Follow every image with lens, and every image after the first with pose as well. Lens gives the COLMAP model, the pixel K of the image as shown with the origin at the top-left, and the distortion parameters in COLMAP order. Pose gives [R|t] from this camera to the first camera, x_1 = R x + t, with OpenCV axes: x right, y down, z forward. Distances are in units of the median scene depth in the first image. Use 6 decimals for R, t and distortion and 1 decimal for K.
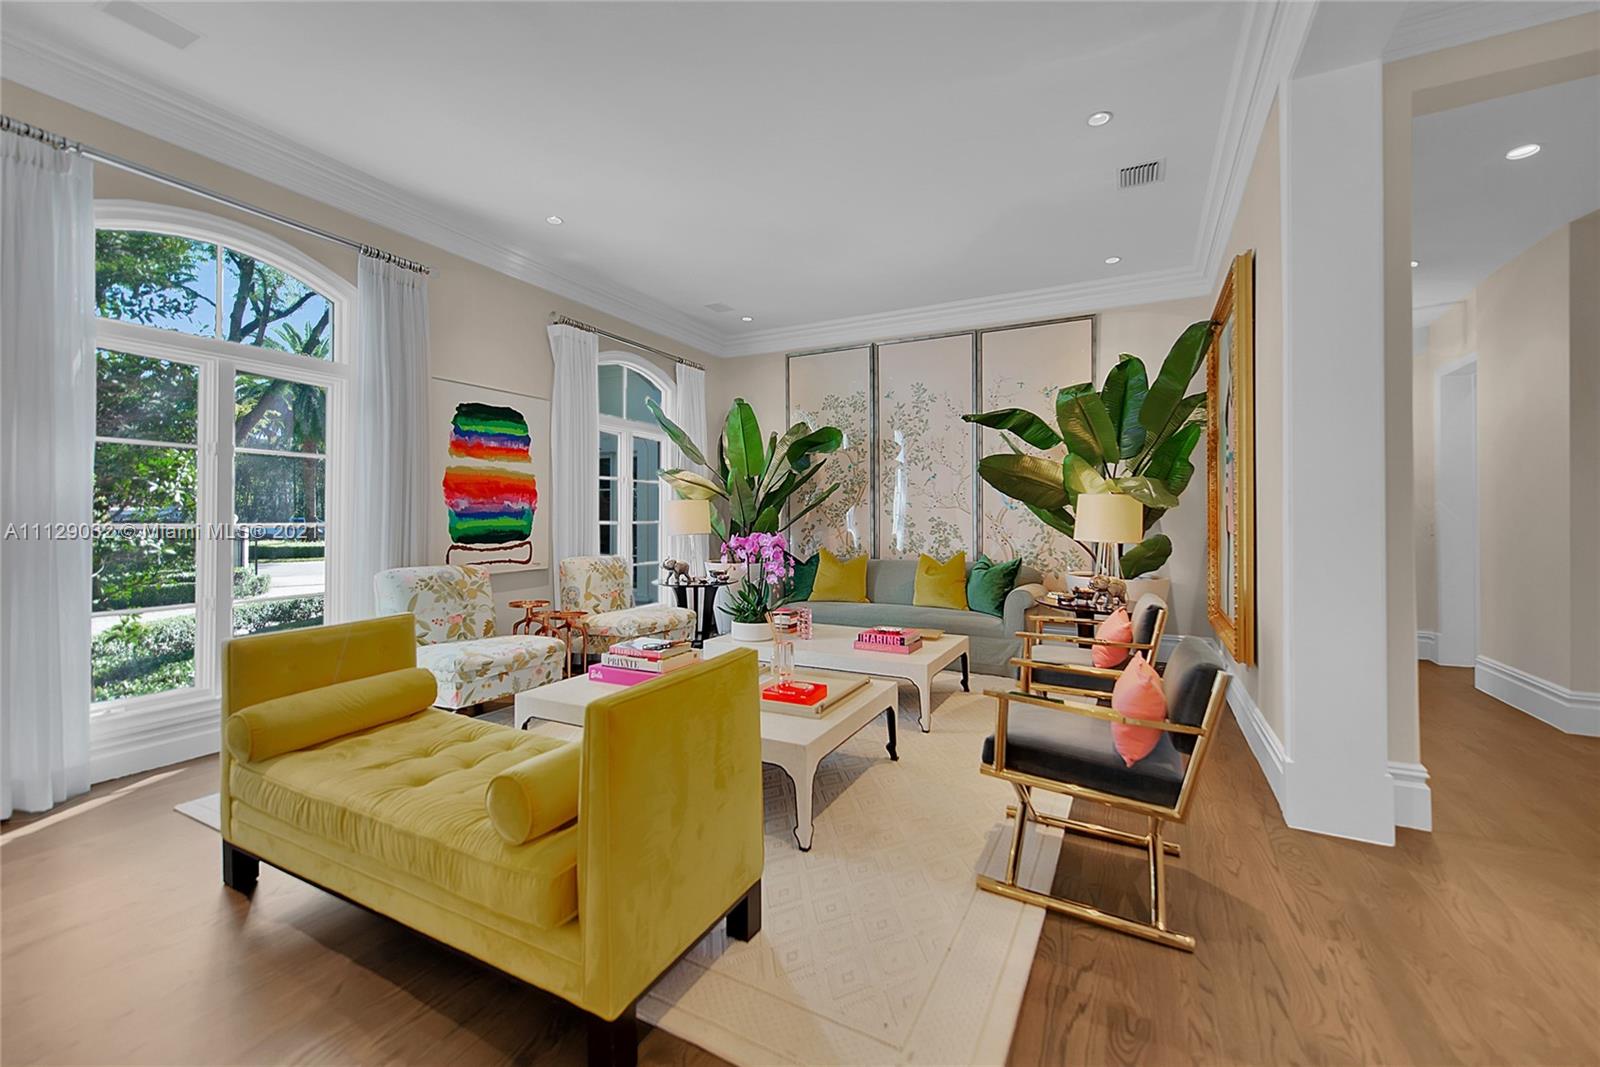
lens RADIAL K [[640.6, 0, 803.7], [0, 640.6, 517.7], [0, 0, 1]] dist [0.001235, 0.000048]
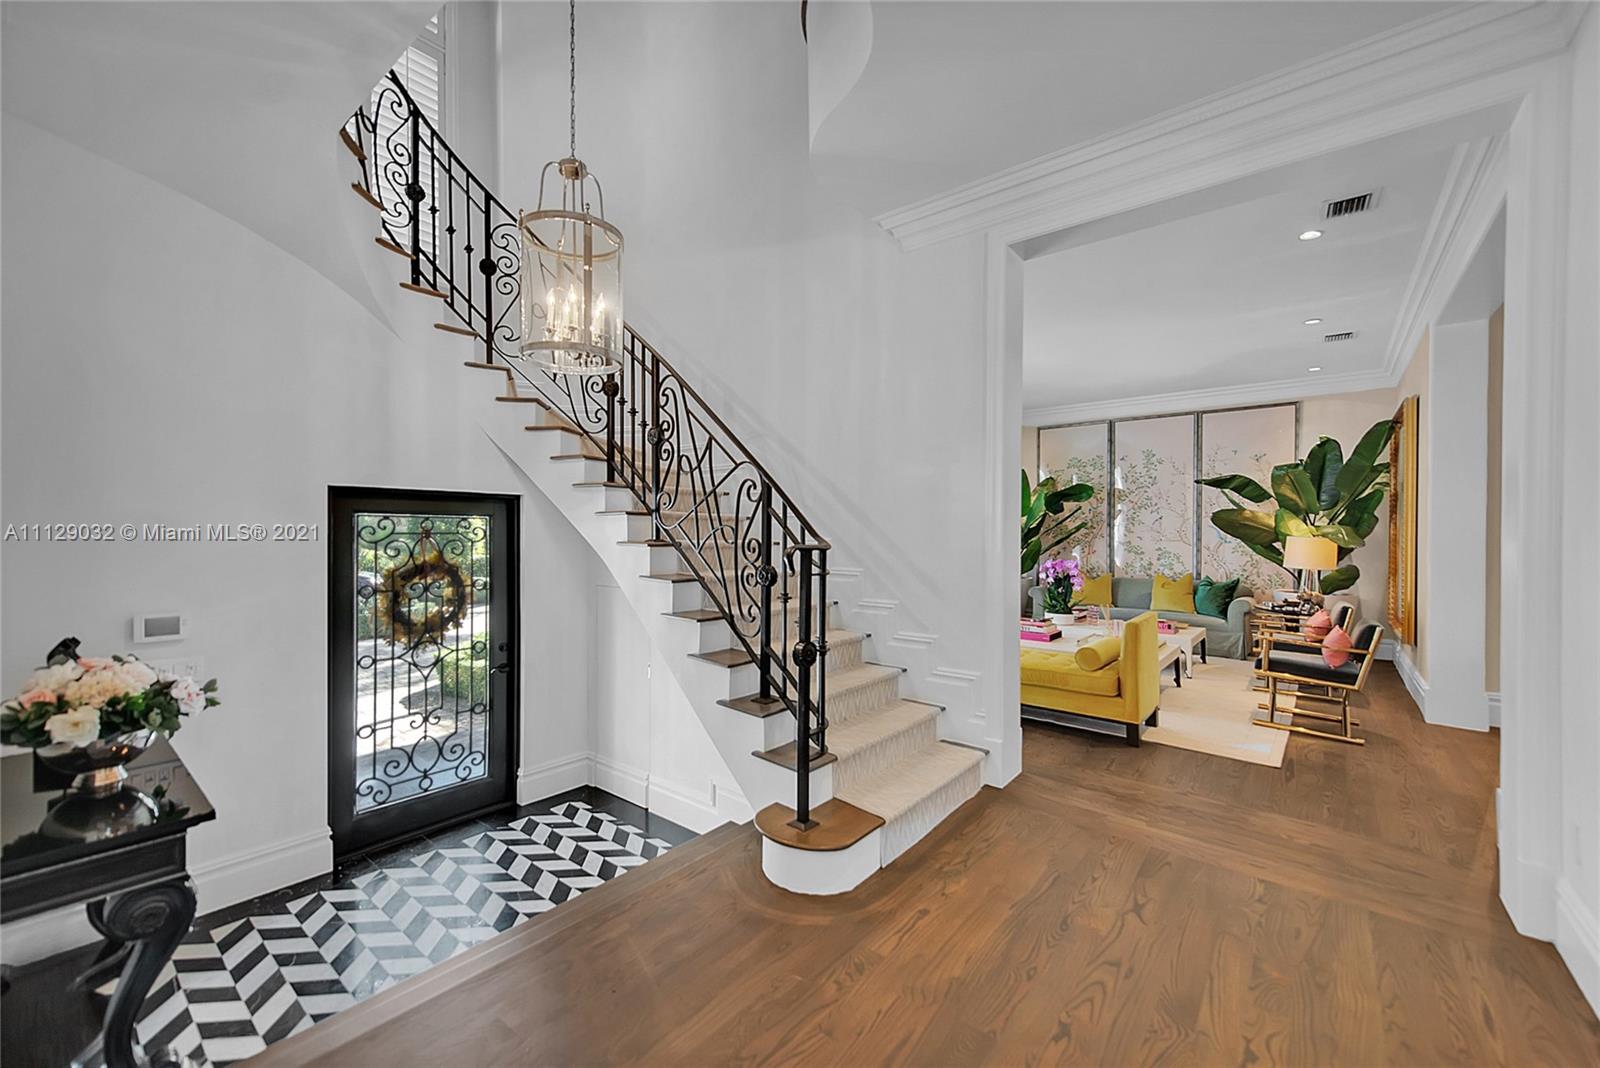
lens RADIAL K [[640.6, 0, 797.1], [0, 640.6, 538.7], [0, 0, 1]] dist [0.001235, 0.000048]
pose [[0.978331, 0.009159, -0.206845, -0.359046], [-0.008113, 0.999950, 0.005908, -0.029227], [0.206889, -0.004102, 0.978356, -0.657785]]
